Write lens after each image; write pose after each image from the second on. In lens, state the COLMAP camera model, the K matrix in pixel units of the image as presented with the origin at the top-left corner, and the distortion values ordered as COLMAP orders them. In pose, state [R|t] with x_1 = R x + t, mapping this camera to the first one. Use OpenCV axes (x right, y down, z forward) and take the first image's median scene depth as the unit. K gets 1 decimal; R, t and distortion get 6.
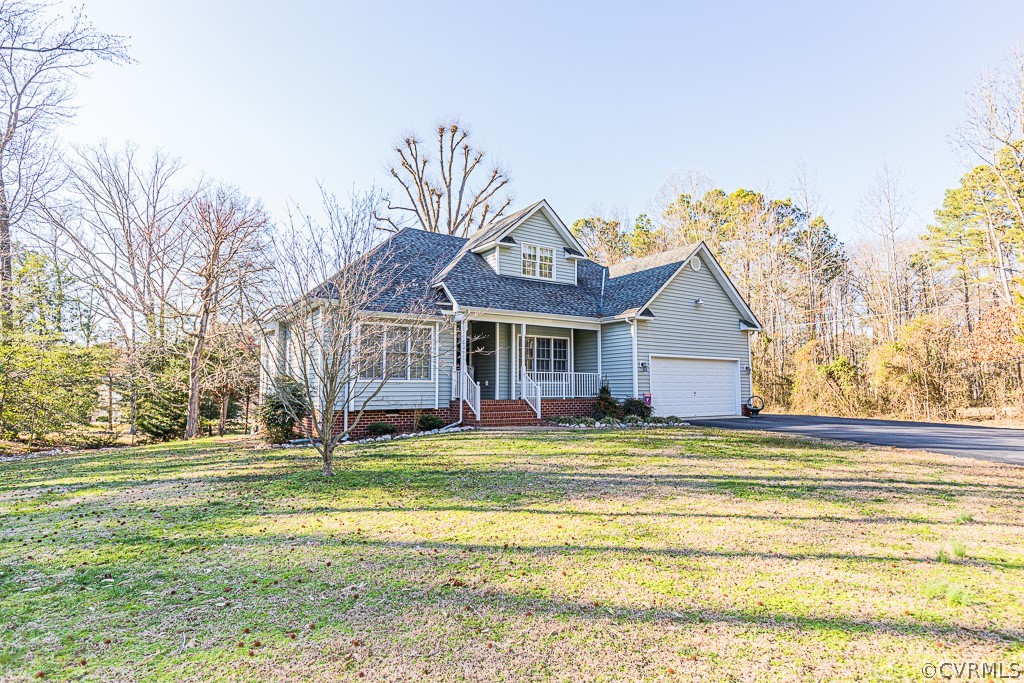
lens RADIAL K [[582.6, 0, 511.2], [0, 582.6, 342.1], [0, 0, 1]] dist [0.005462, -0.001014]
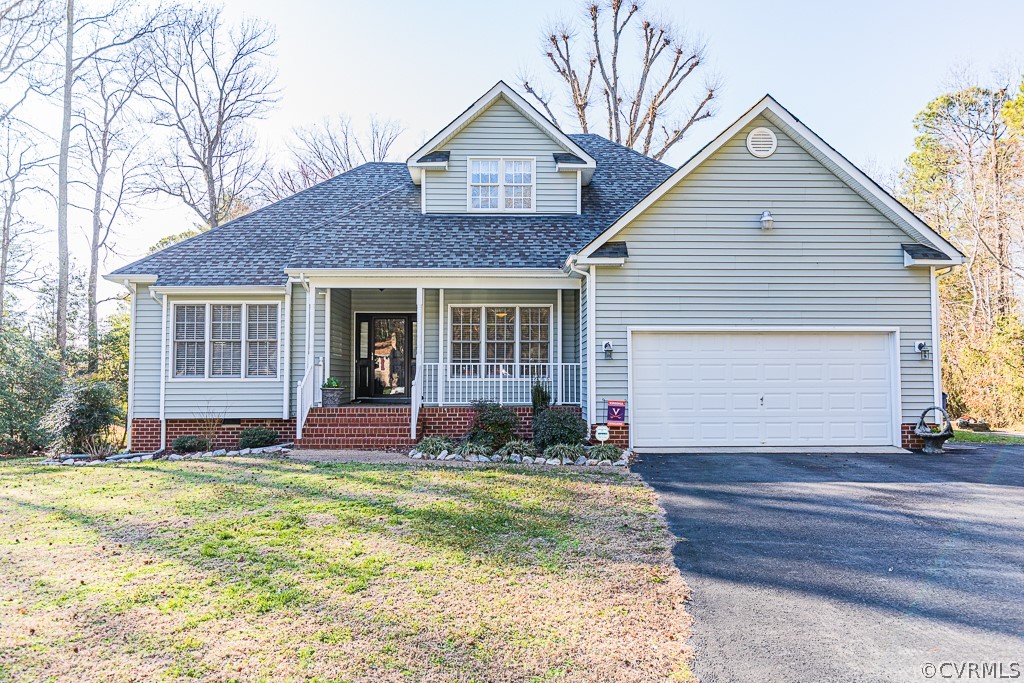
lens RADIAL K [[766.1, 0, 511.9], [0, 766.1, 339.1], [0, 0, 1]] dist [-0.013724, -0.003975]
pose [[0.828295, -0.032291, -0.559361, 0.680625], [0.044392, 0.998982, 0.008066, 0.026781], [0.558531, -0.031512, 0.828885, 0.443861]]
